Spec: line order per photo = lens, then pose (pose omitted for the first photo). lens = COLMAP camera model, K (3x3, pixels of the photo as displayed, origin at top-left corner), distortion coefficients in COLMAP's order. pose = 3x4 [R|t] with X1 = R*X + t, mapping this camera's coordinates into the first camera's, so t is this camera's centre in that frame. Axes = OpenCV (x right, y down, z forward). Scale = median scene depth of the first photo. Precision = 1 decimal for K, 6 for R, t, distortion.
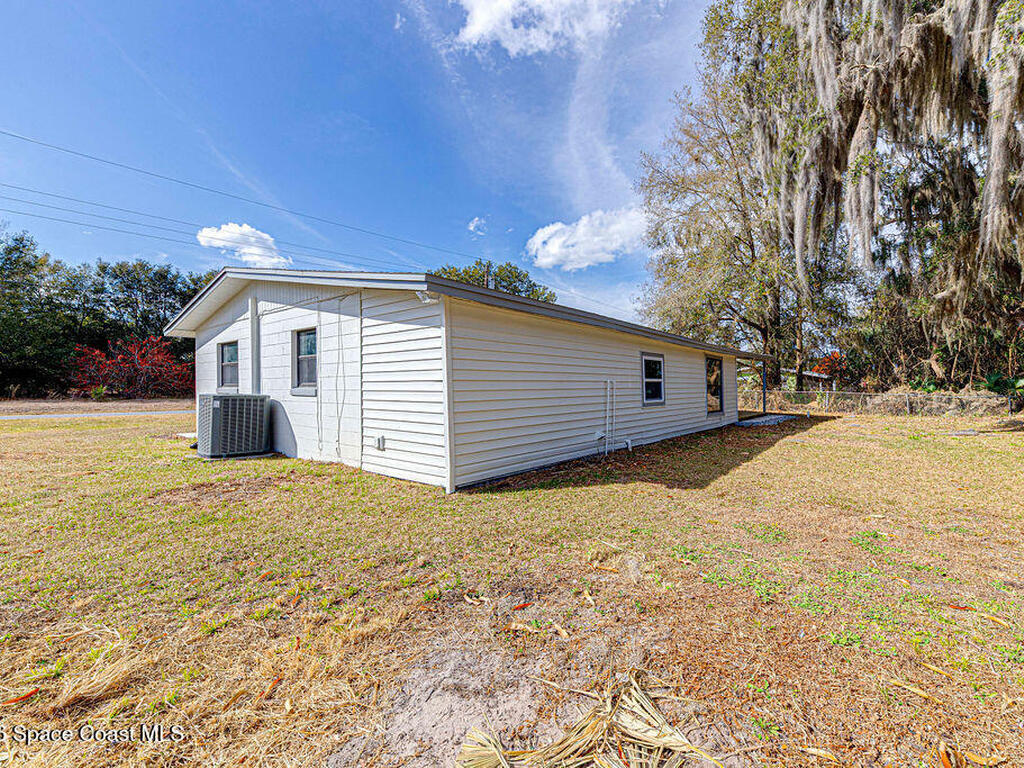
lens RADIAL K [[407.7, 0, 585.6], [0, 407.7, 385.3], [0, 0, 1]] dist [0.003285, -0.001021]
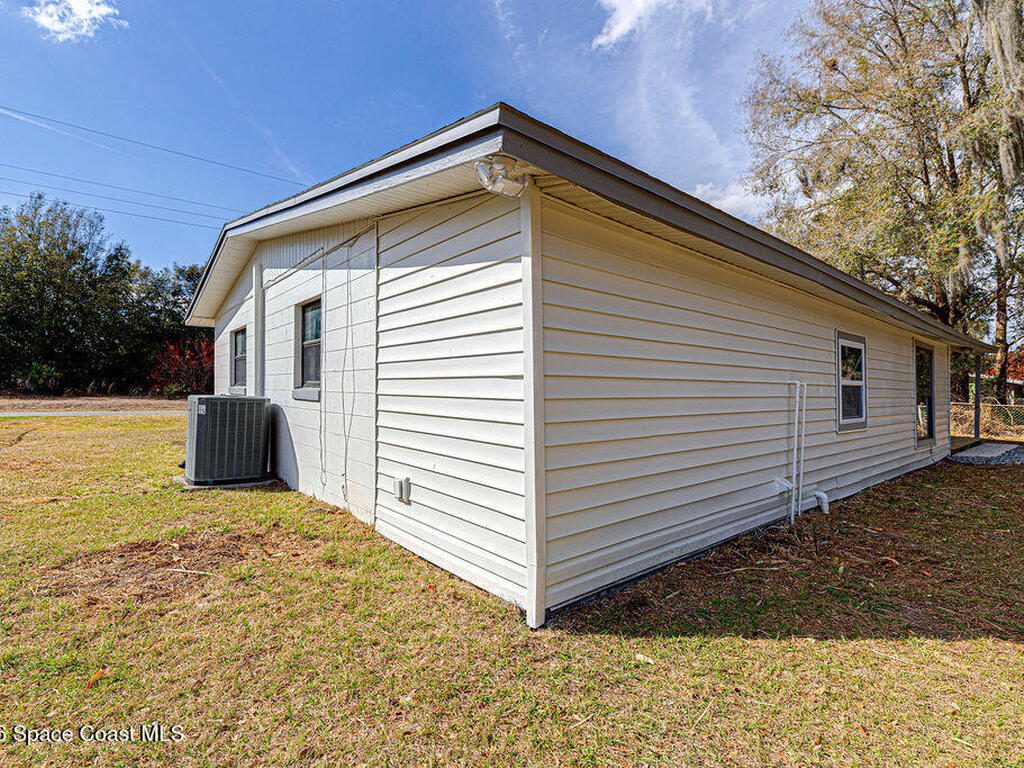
lens RADIAL K [[407.7, 0, 507.1], [0, 407.7, 383.2], [0, 0, 1]] dist [0.003285, -0.001021]
pose [[0.964630, 0.010278, -0.263407, -0.195034], [-0.014419, 0.999801, -0.013795, 0.002102], [0.263213, 0.017105, 0.964586, 0.437264]]
